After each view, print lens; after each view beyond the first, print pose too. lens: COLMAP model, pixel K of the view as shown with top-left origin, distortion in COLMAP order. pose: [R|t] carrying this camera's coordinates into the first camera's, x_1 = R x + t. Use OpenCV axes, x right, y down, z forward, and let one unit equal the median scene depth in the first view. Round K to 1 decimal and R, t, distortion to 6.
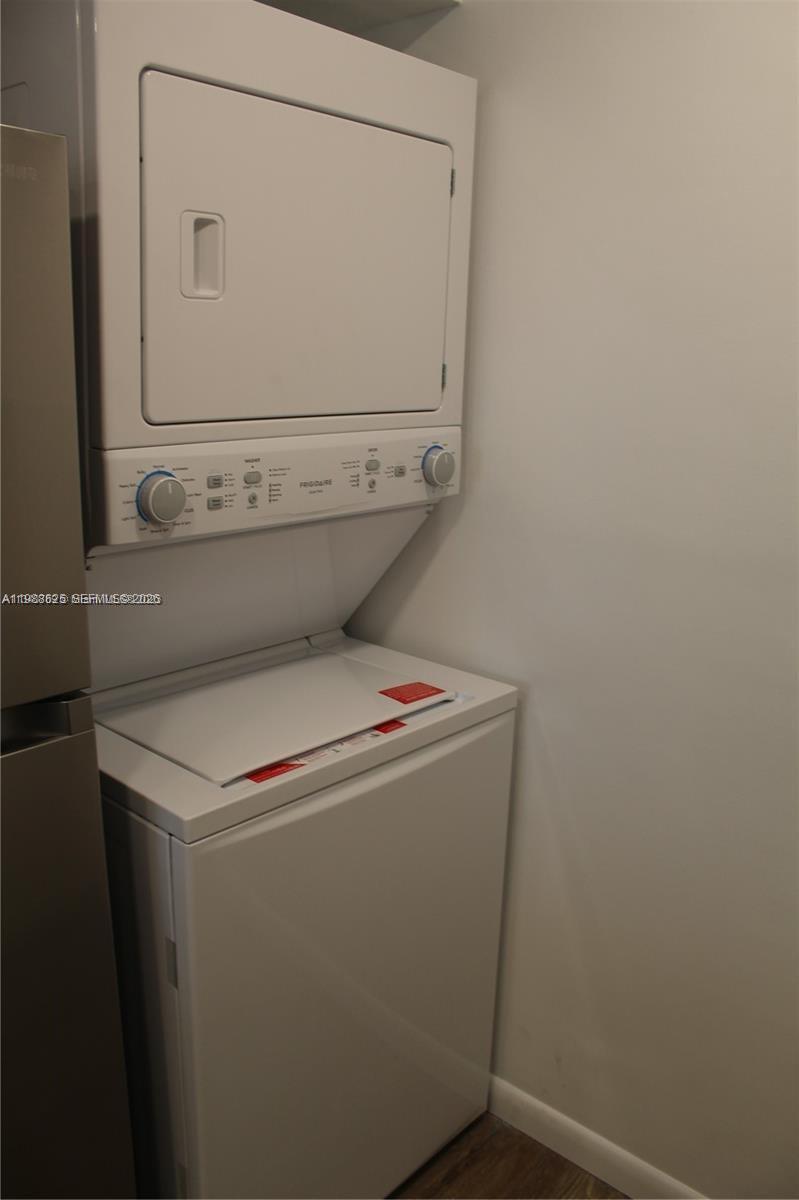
lens RADIAL K [[988.6, 0, 418.0], [0, 988.6, 581.5], [0, 0, 1]] dist [-0.159522, 0.135009]
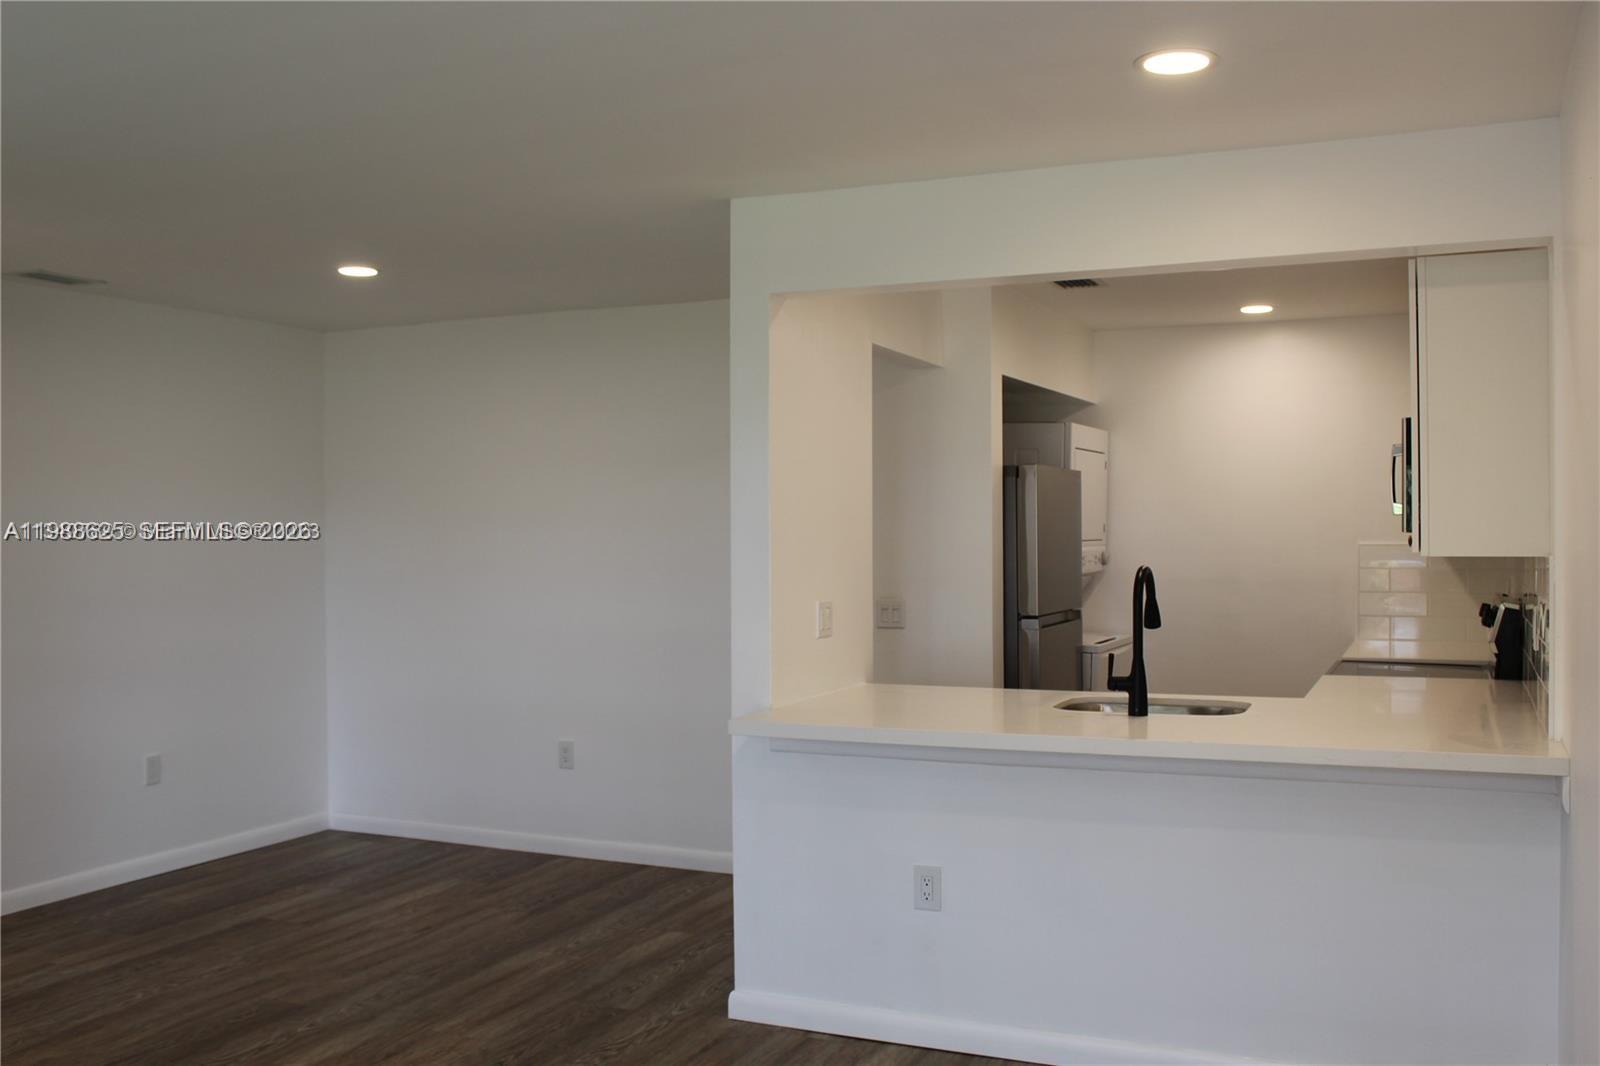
lens RADIAL K [[1451.0, 0, 802.0], [0, 1451.0, 530.7], [0, 0, 1]] dist [-0.114156, 0.008477]
pose [[0.960207, -0.025257, 0.278144, -2.177127], [0.085715, 0.974491, -0.207414, 0.660264], [-0.265810, 0.223002, 0.937878, -3.009663]]
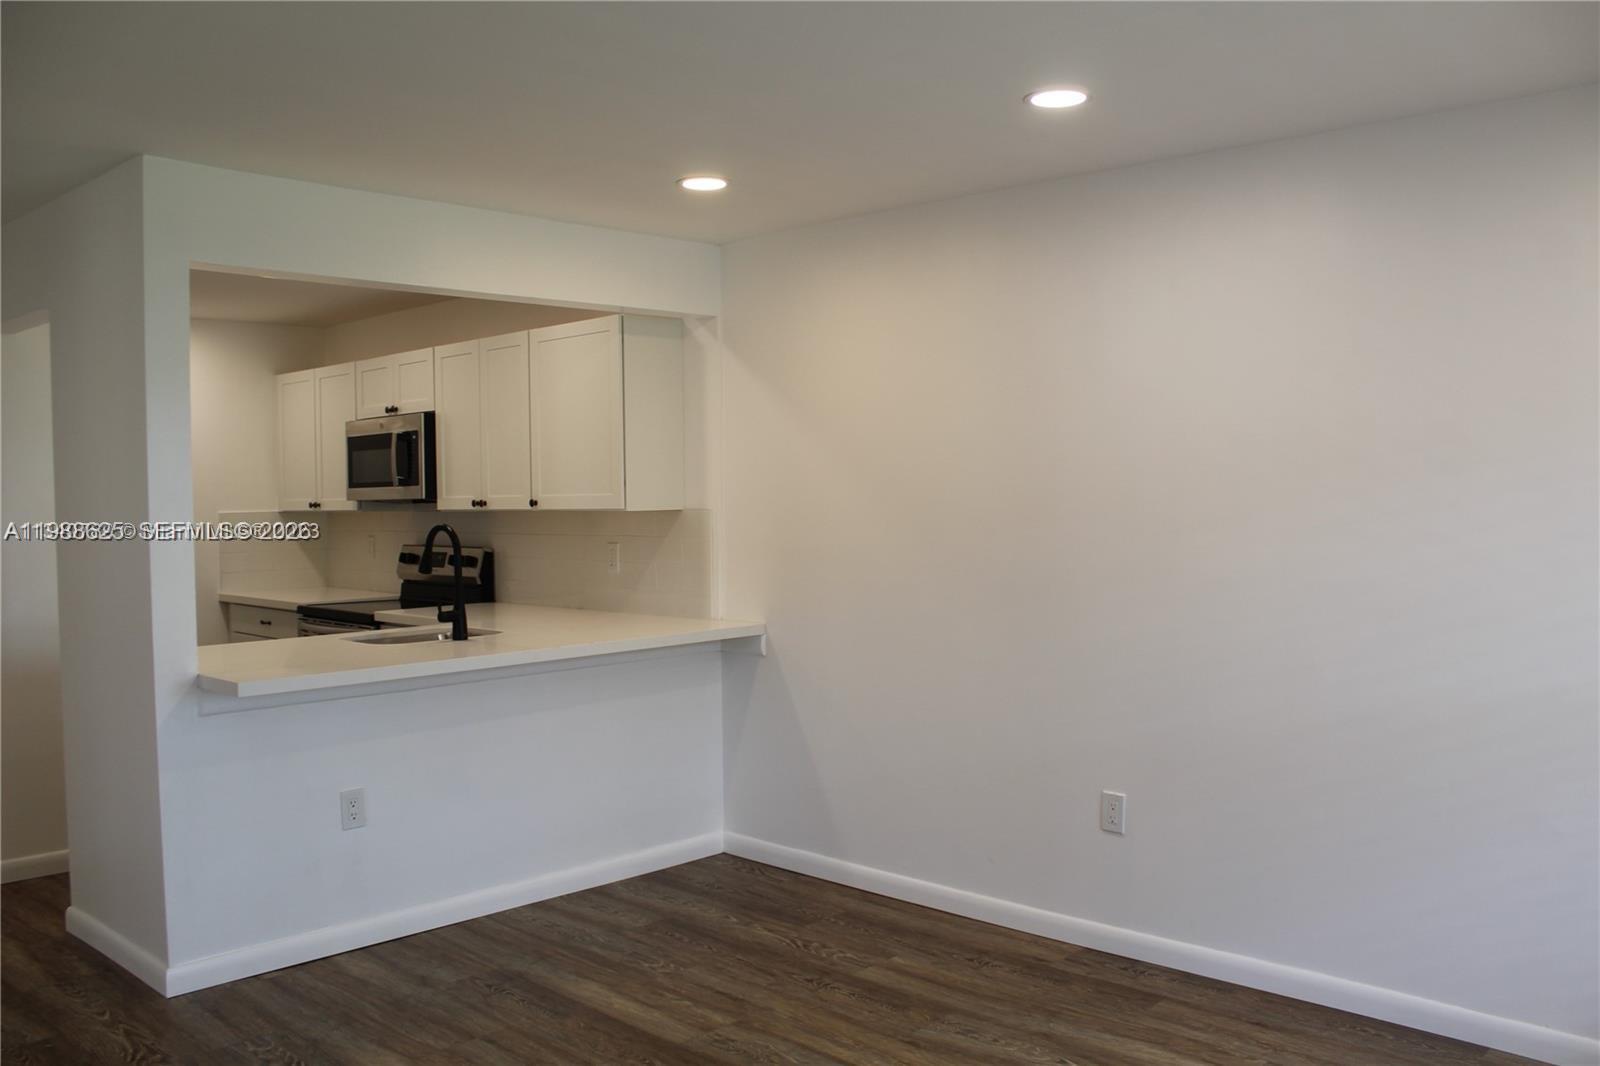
lens RADIAL K [[1318.1, 0, 805.2], [0, 1318.1, 541.1], [0, 0, 1]] dist [-0.159522, 0.135009]
pose [[0.047329, -0.059582, 0.997101, -3.839447], [0.234051, 0.971092, 0.046918, 0.323478], [-0.971072, 0.231152, 0.059906, -1.676265]]
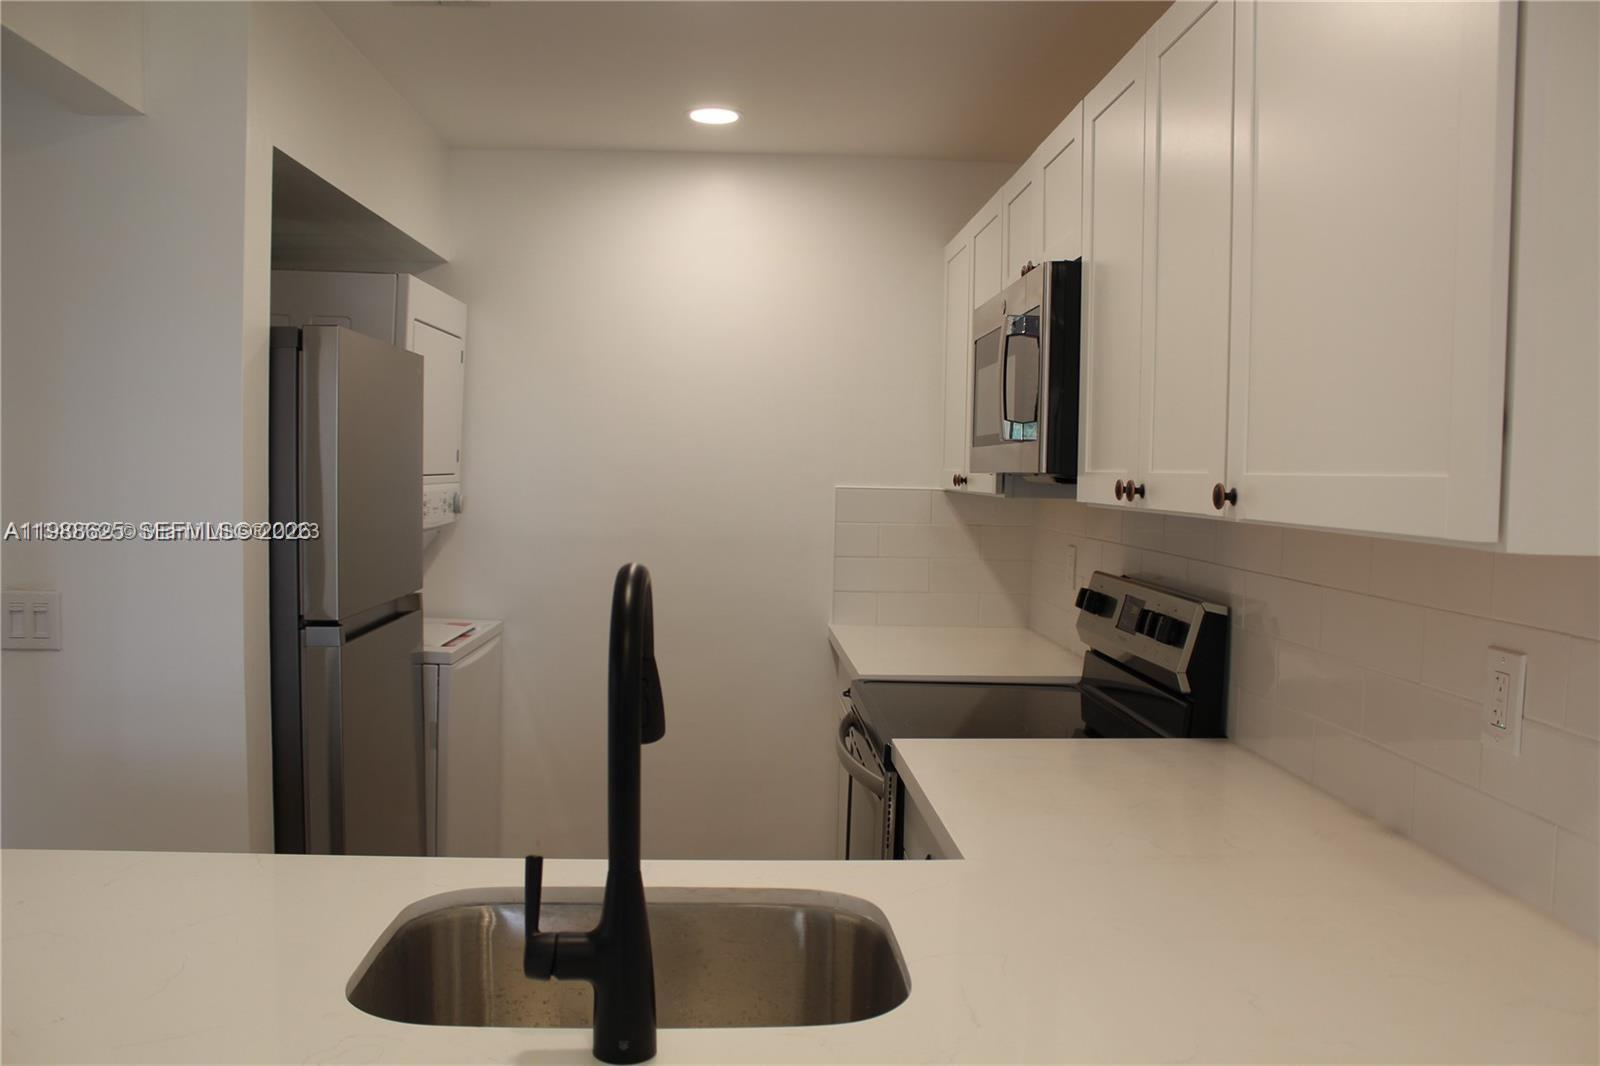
lens RADIAL K [[1318.1, 0, 805.2], [0, 1318.1, 541.1], [0, 0, 1]] dist [-0.159522, 0.135009]
pose [[0.723421, -0.045041, 0.688936, -1.292135], [0.149246, 0.984478, -0.092354, 0.300287], [-0.674083, 0.169631, 0.718914, -1.298623]]
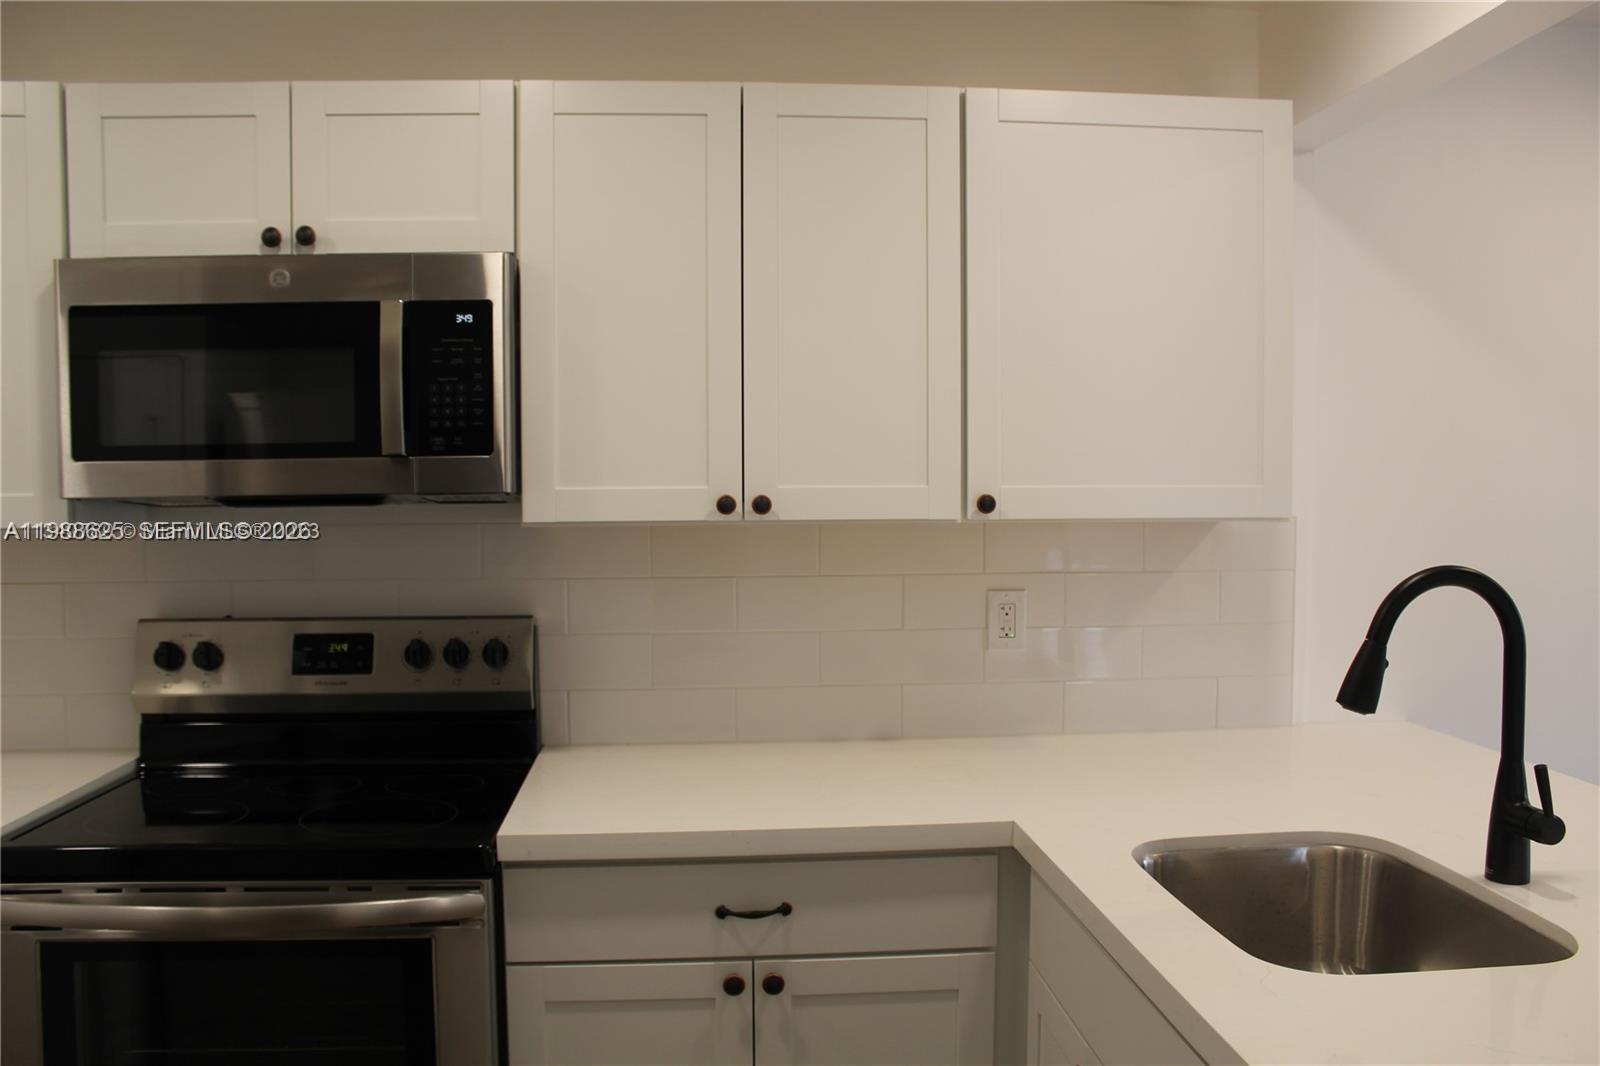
lens RADIAL K [[1318.1, 0, 805.2], [0, 1318.1, 541.1], [0, 0, 1]] dist [-0.159522, 0.135009]
pose [[-0.712372, -0.054592, 0.699676, -1.193932], [0.141543, 0.965307, 0.219428, -0.100870], [-0.687381, 0.255348, -0.679930, 0.407395]]
